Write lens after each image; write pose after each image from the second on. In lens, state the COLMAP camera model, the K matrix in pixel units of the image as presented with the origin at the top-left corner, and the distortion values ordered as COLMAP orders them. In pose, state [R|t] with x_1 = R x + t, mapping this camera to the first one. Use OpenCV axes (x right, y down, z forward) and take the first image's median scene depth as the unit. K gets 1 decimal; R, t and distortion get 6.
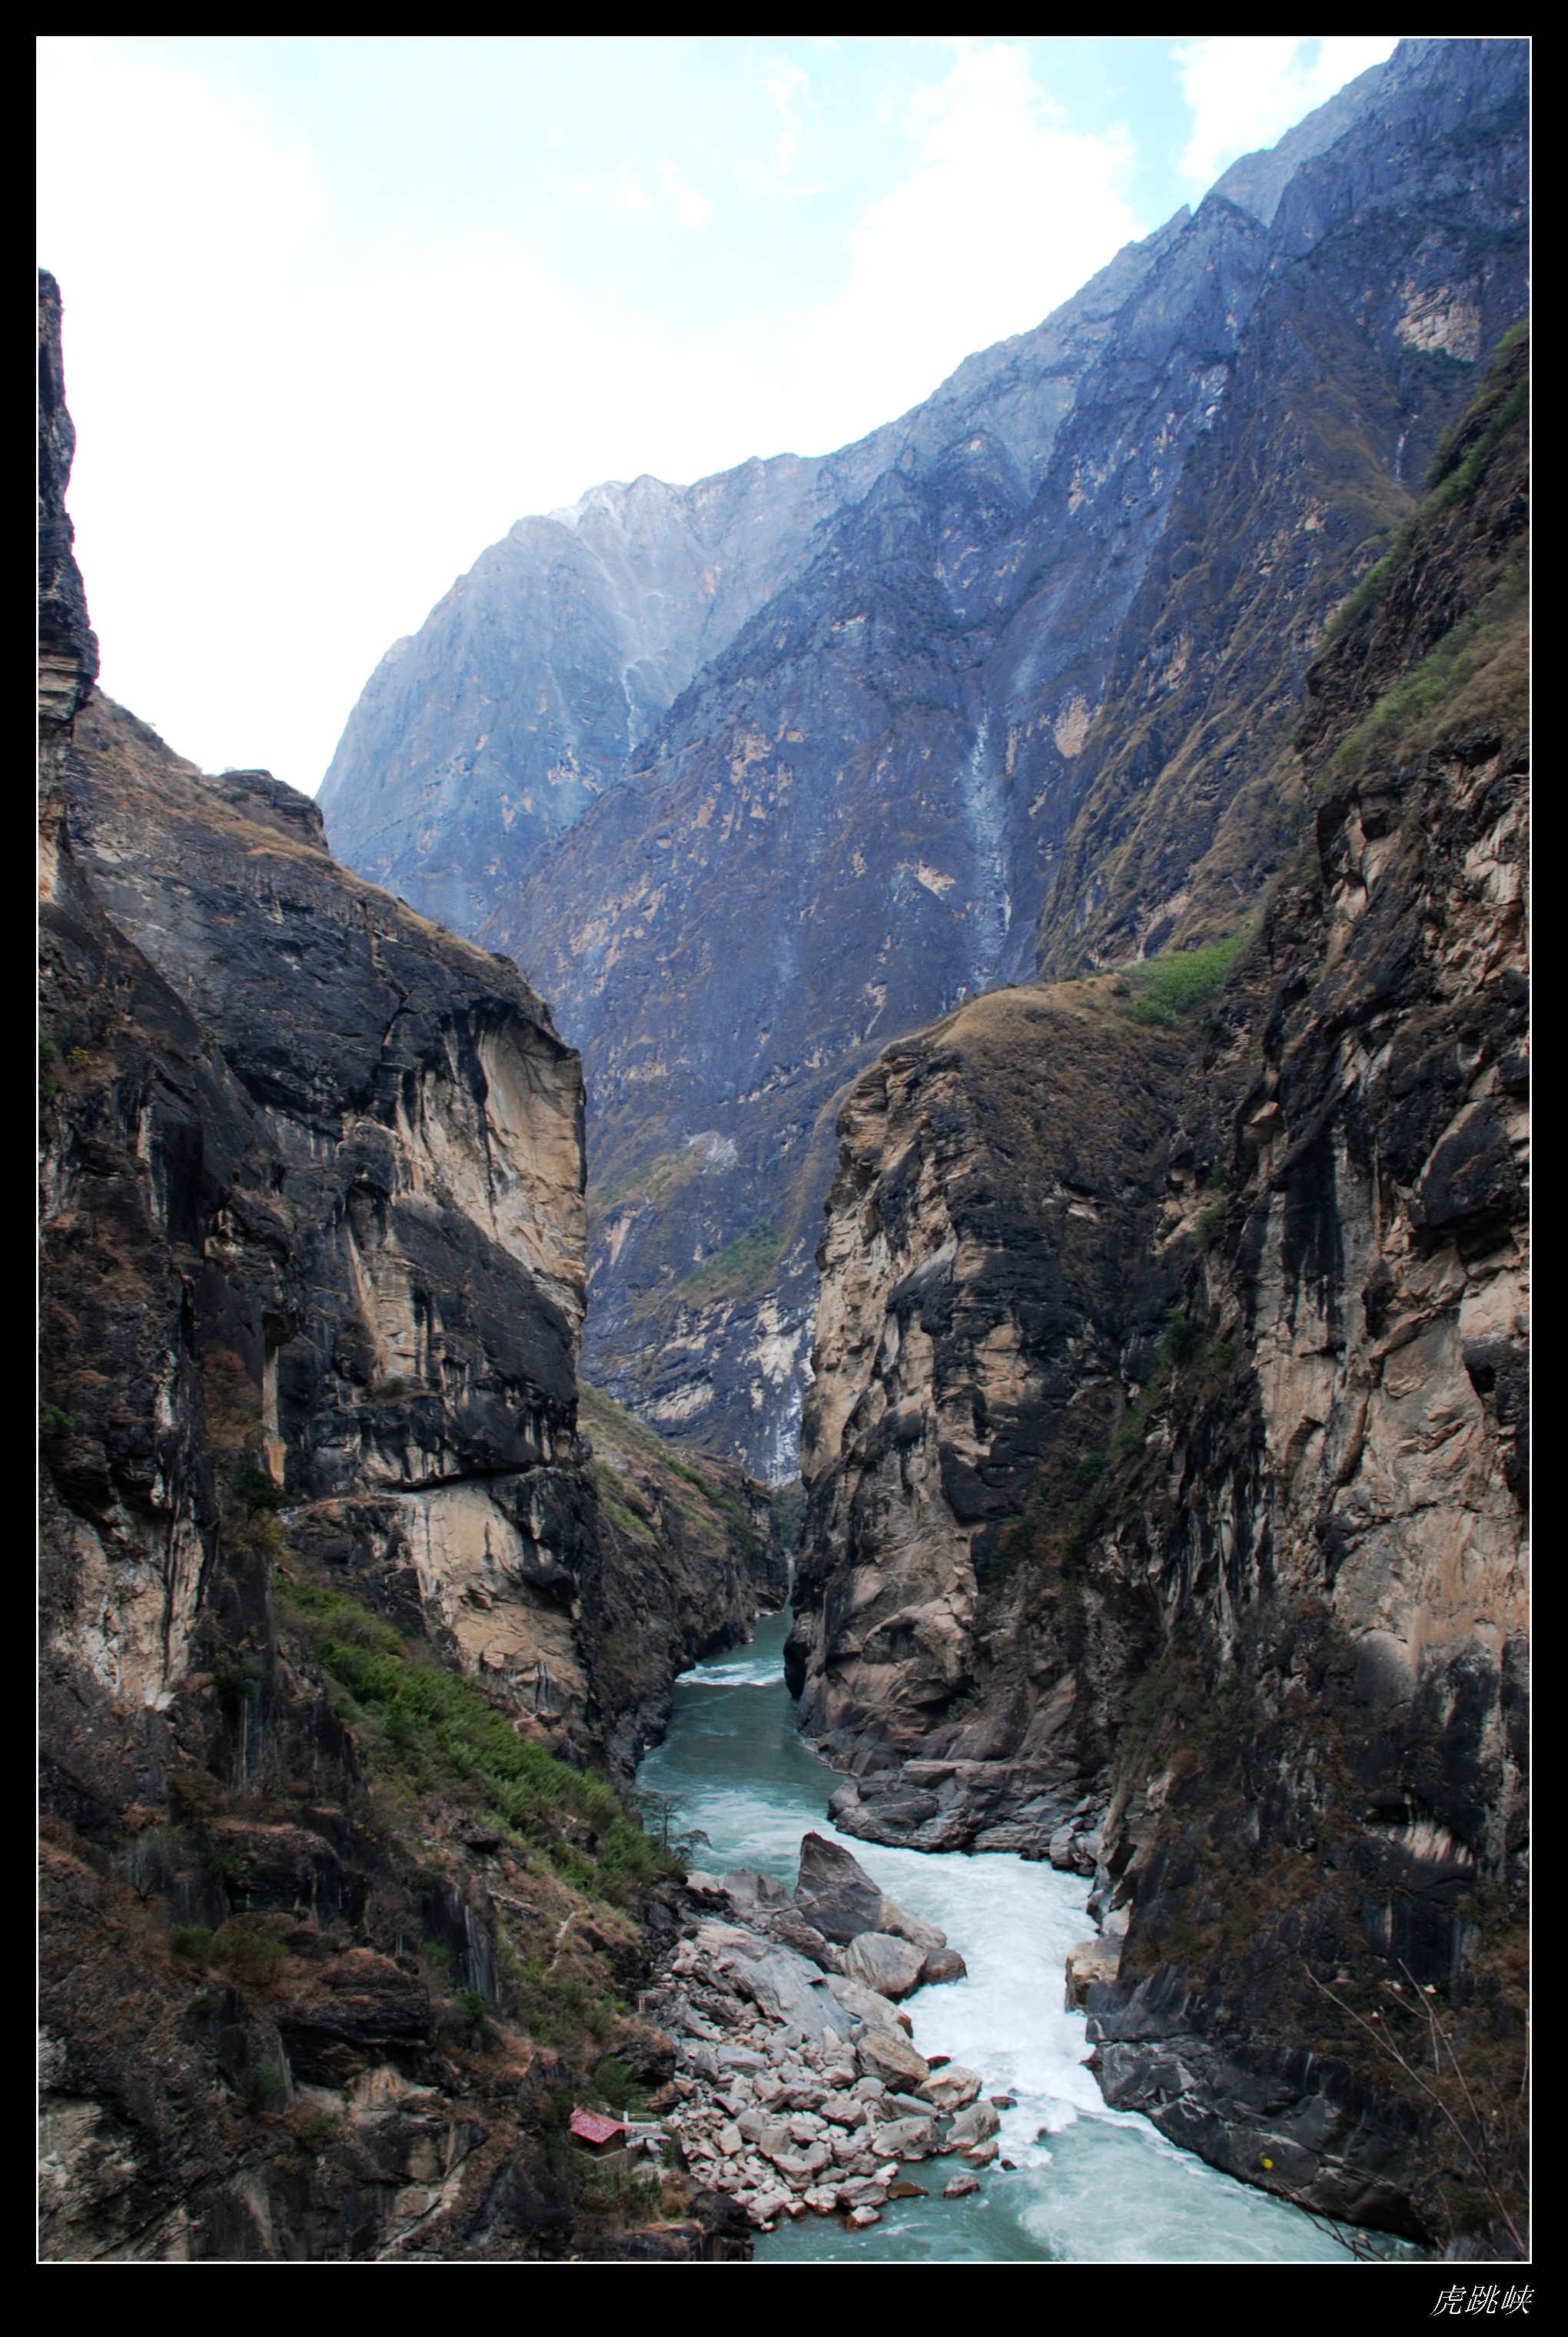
lens RADIAL K [[1811.9, 0, 794.9], [0, 1811.9, 1165.1], [0, 0, 1]] dist [-0.121352, 0.016147]
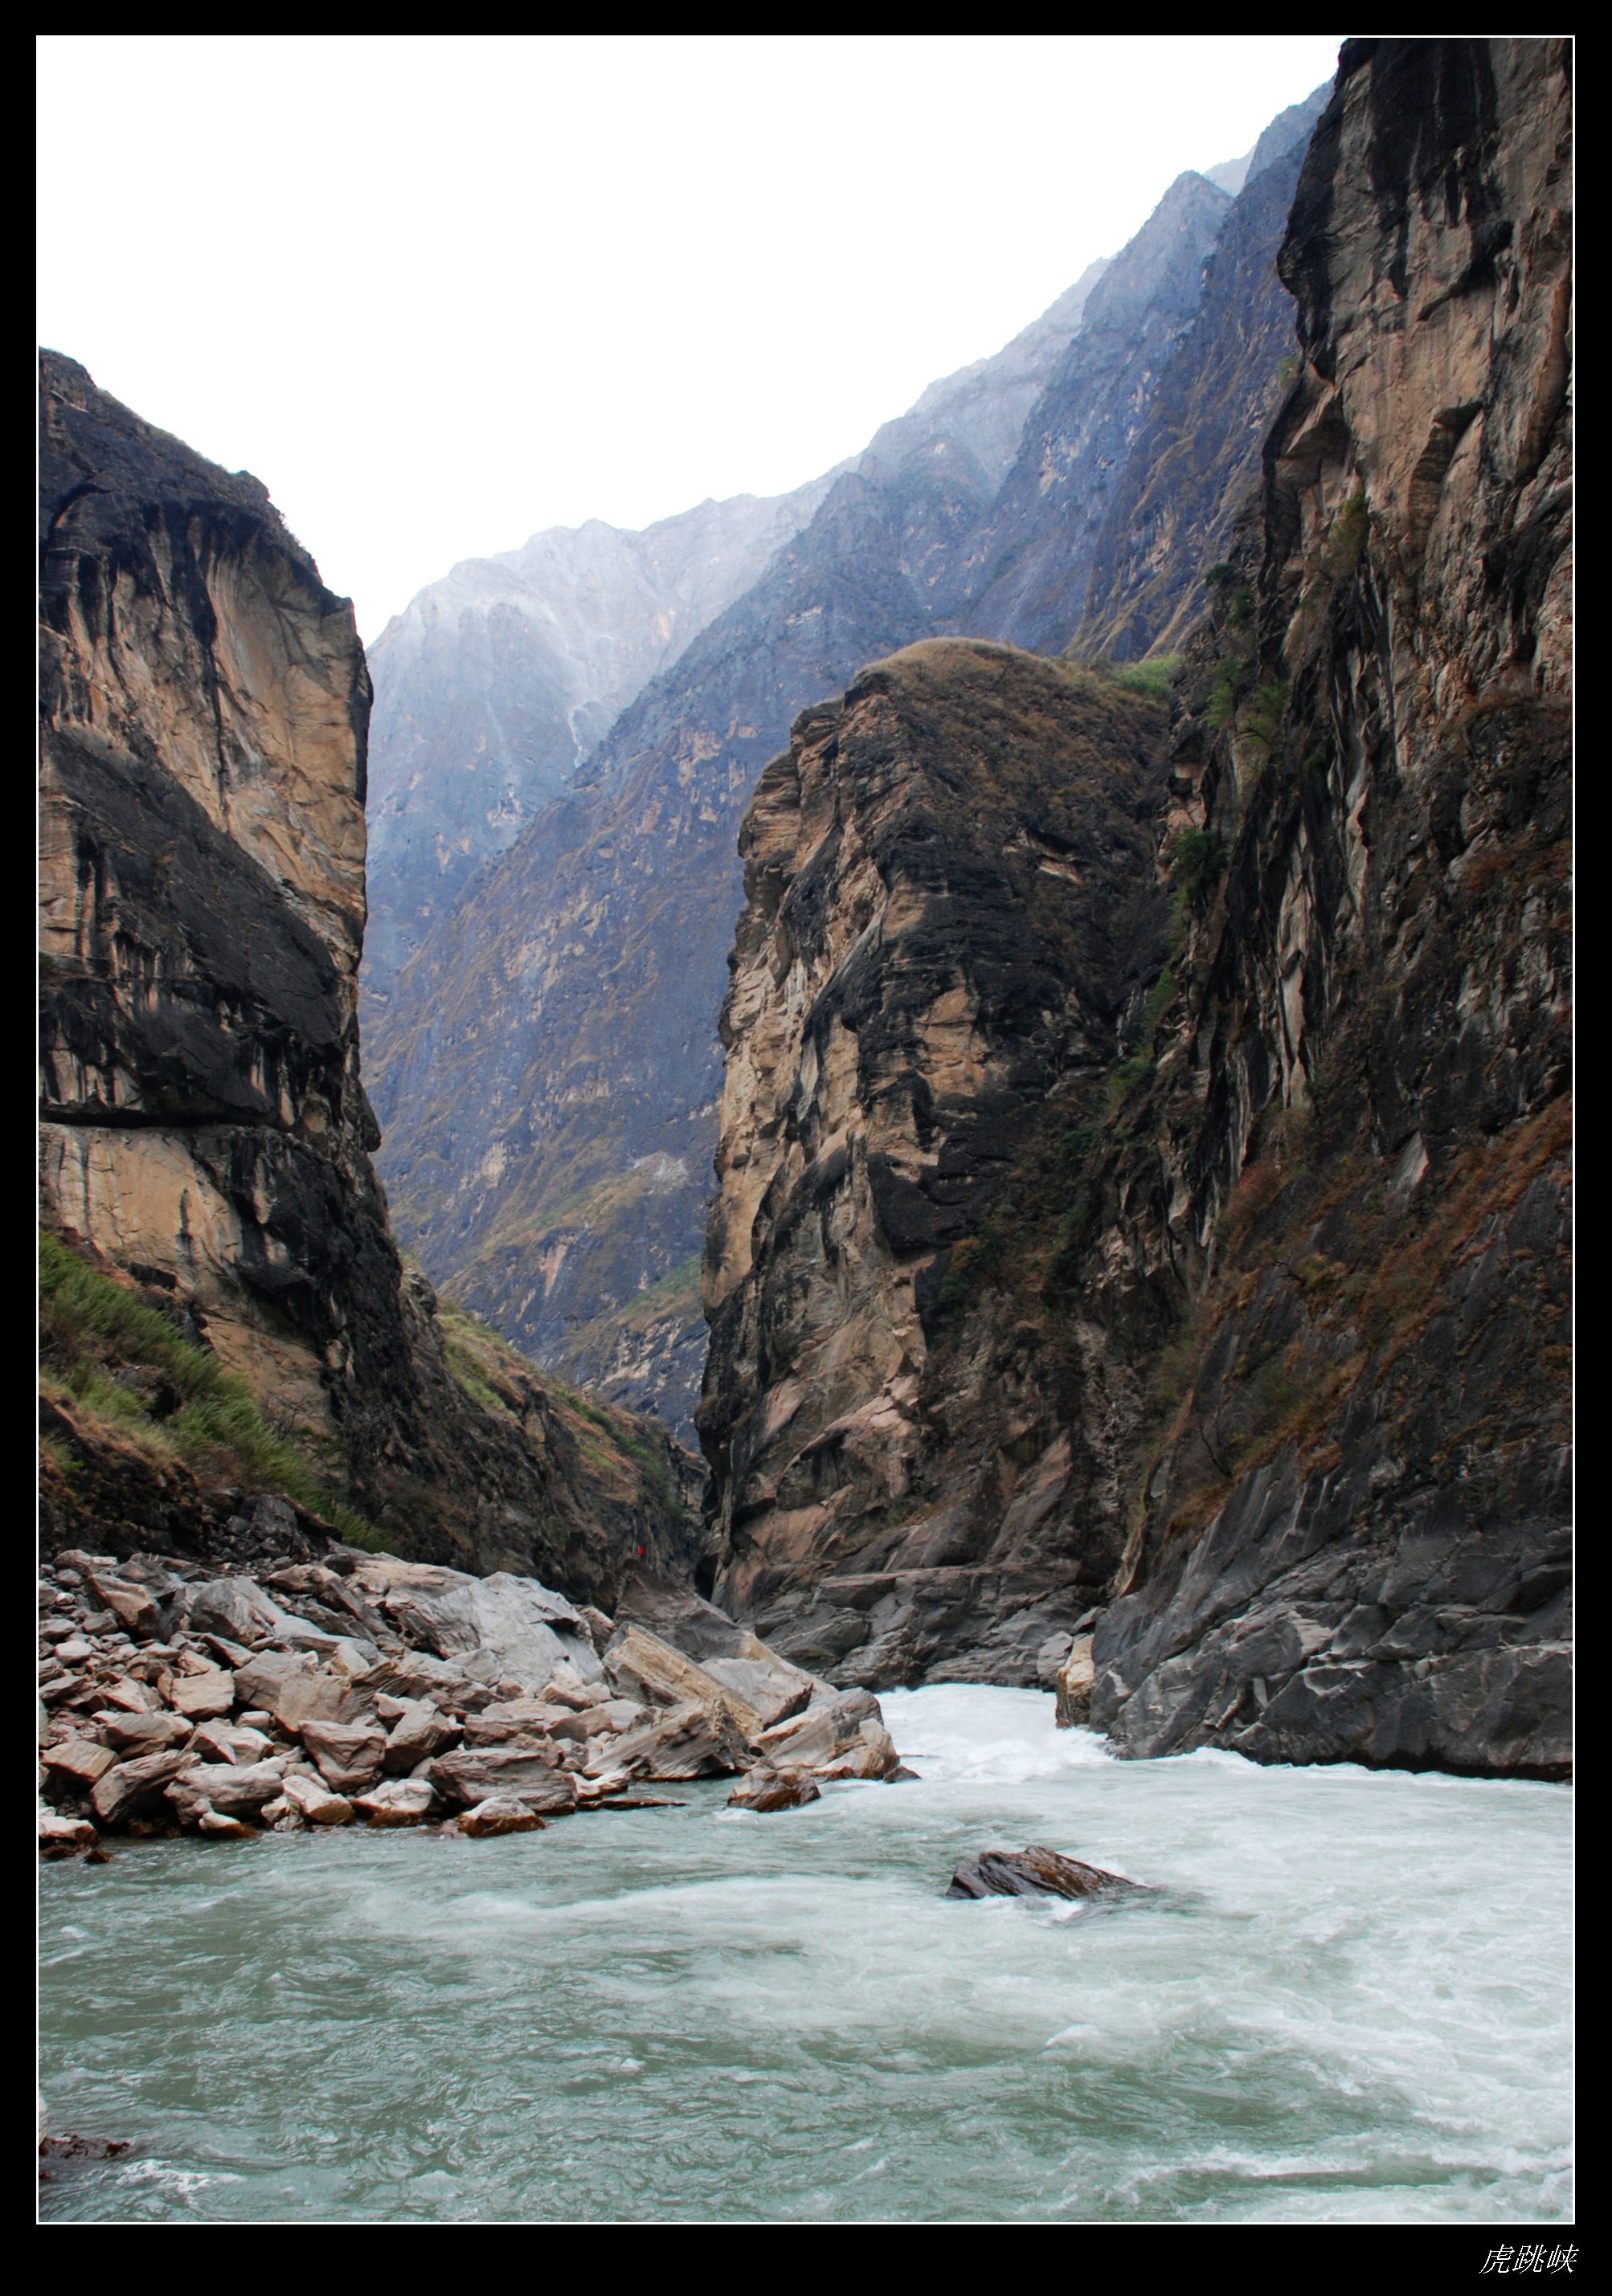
lens RADIAL K [[1897.0, 0, 794.1], [0, 1897.0, 1150.6], [0, 0, 1]] dist [-0.102968, 0.023963]
pose [[0.999715, -0.022458, 0.008116, 0.044564], [0.023061, 0.996202, -0.083962, 0.212836], [-0.006199, 0.084126, 0.996436, 0.251458]]
